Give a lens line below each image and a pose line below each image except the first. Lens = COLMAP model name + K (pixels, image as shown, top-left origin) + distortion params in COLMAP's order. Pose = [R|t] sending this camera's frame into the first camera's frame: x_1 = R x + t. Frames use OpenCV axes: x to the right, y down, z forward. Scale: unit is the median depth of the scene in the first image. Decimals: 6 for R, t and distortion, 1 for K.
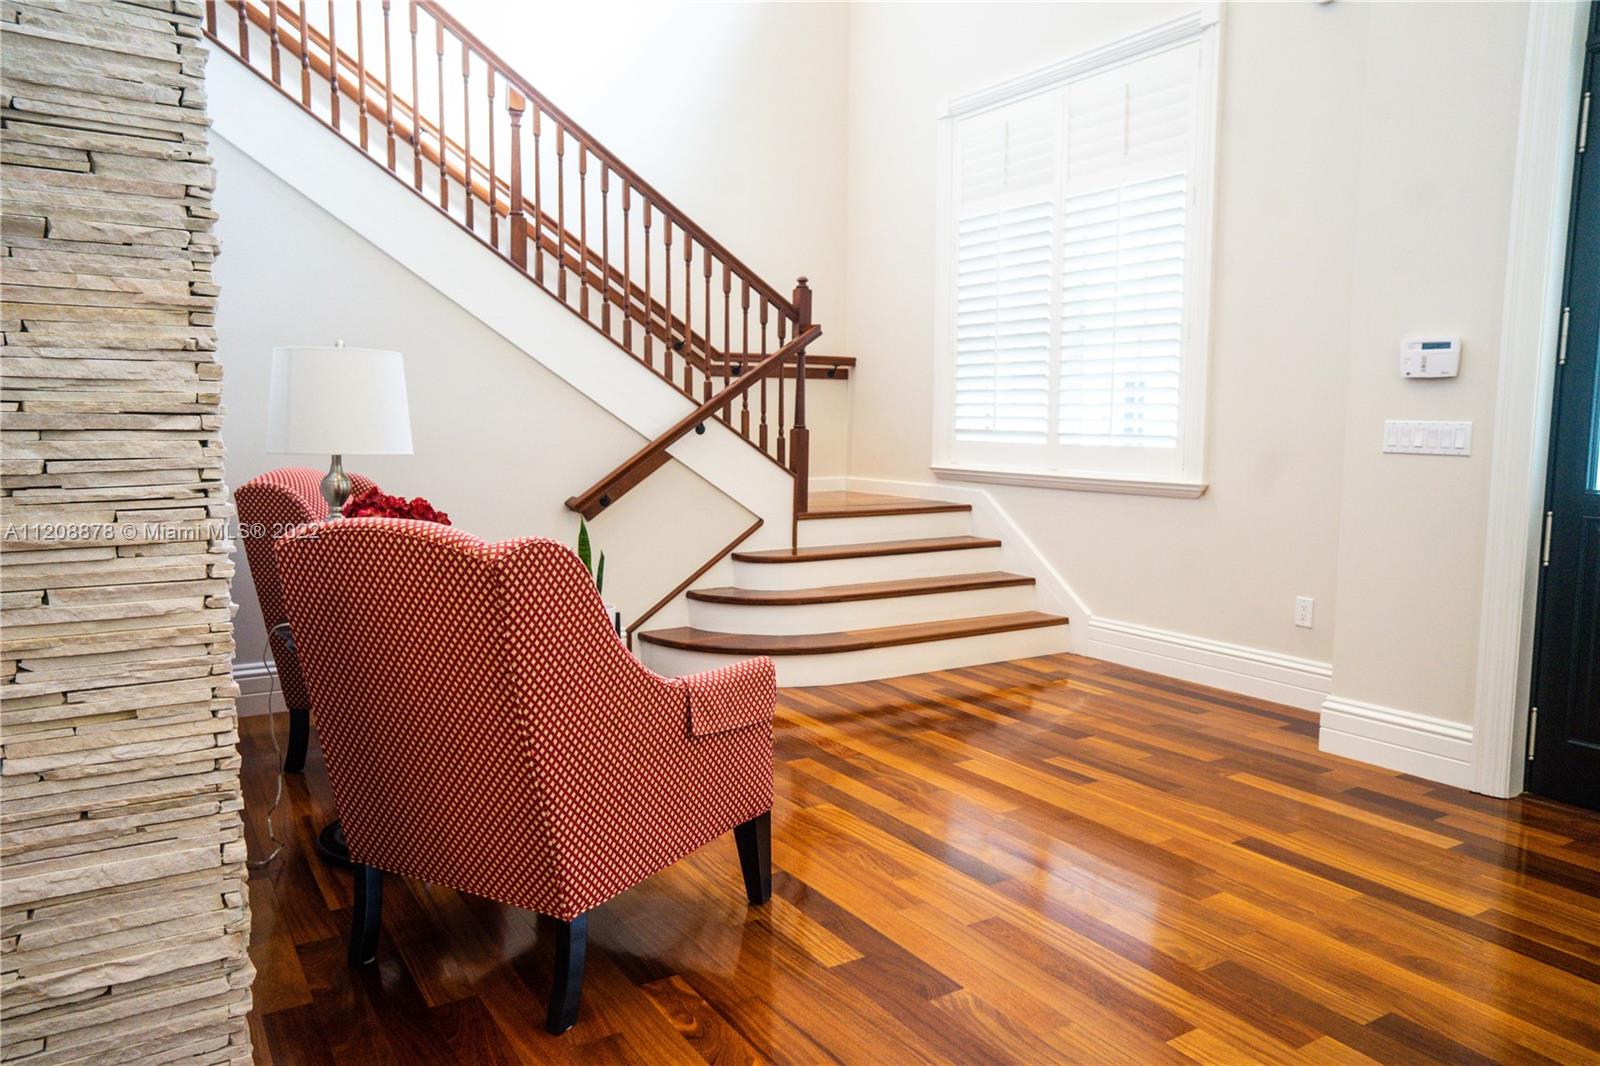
lens RADIAL K [[1118.1, 0, 800.7], [0, 1118.1, 531.5], [0, 0, 1]] dist [-0.038890, 0.066300]
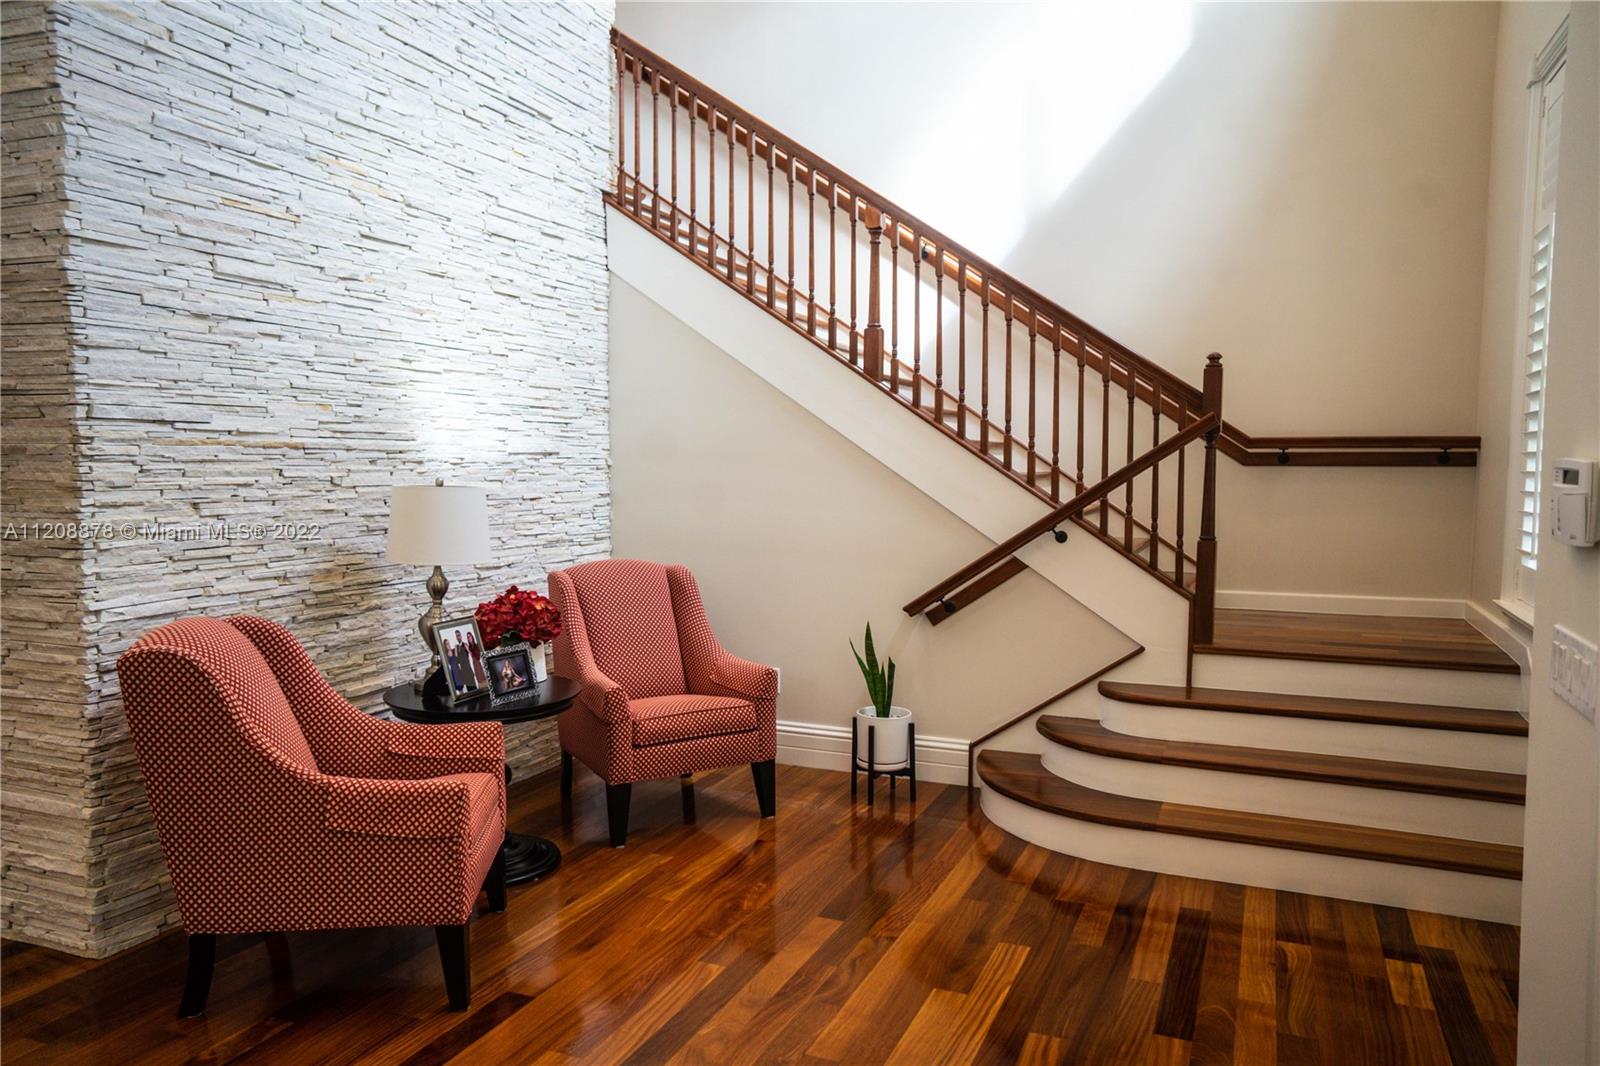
lens RADIAL K [[1118.1, 0, 813.9], [0, 1118.1, 535.7], [0, 0, 1]] dist [-0.038890, 0.066300]
pose [[0.572495, 0.051824, -0.818269, 0.539416], [-0.083793, 0.996473, 0.004485, -0.082443], [0.815616, 0.065997, 0.574818, 0.338213]]
